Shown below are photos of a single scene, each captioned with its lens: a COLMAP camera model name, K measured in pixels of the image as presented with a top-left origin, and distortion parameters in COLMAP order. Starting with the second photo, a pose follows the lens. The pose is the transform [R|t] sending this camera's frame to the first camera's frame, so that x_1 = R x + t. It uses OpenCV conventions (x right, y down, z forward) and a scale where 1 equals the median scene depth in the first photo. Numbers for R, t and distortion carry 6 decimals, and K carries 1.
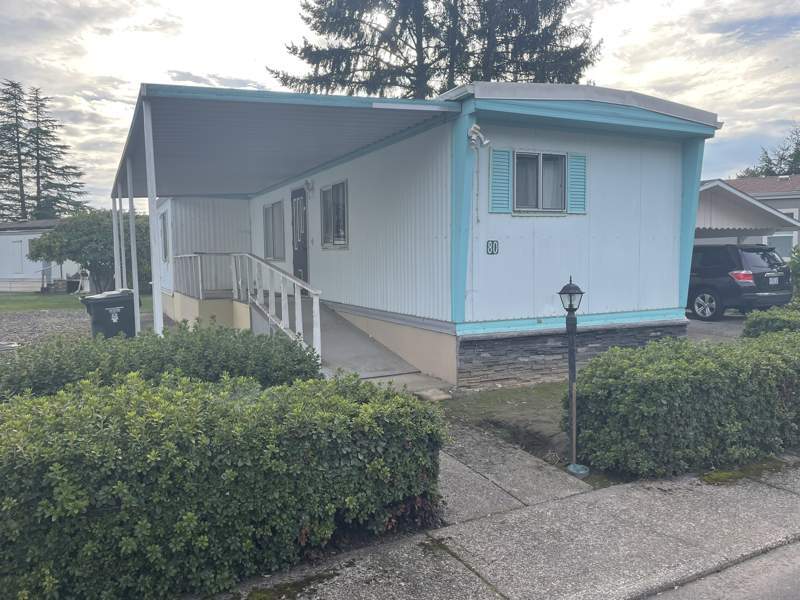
lens RADIAL K [[610.7, 0, 401.5], [0, 610.7, 301.8], [0, 0, 1]] dist [0.006963, 0.004286]
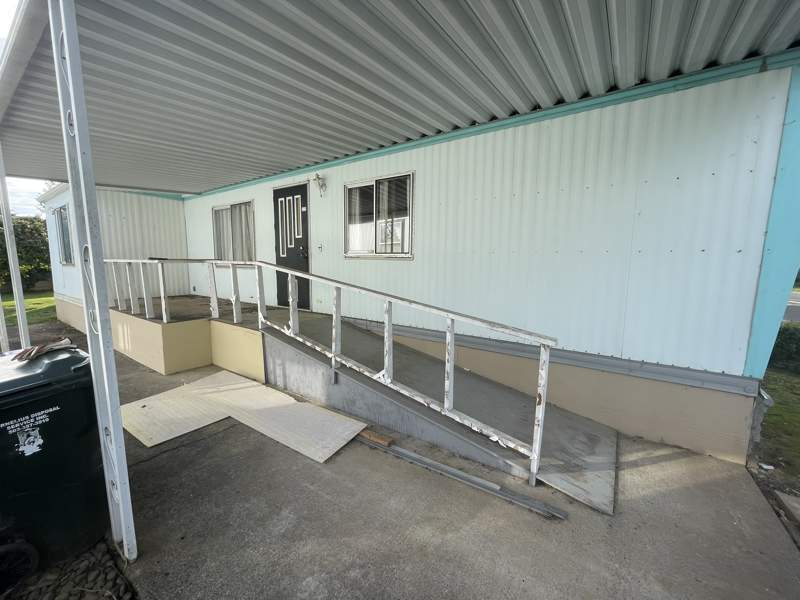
lens RADIAL K [[326.6, 0, 397.7], [0, 326.6, 302.4], [0, 0, 1]] dist [0.001719, 0.000312]
pose [[0.886296, -0.040415, 0.461353, -0.179822], [0.014928, 0.998161, 0.058760, -0.032613], [-0.462879, -0.045192, 0.885269, 0.363001]]
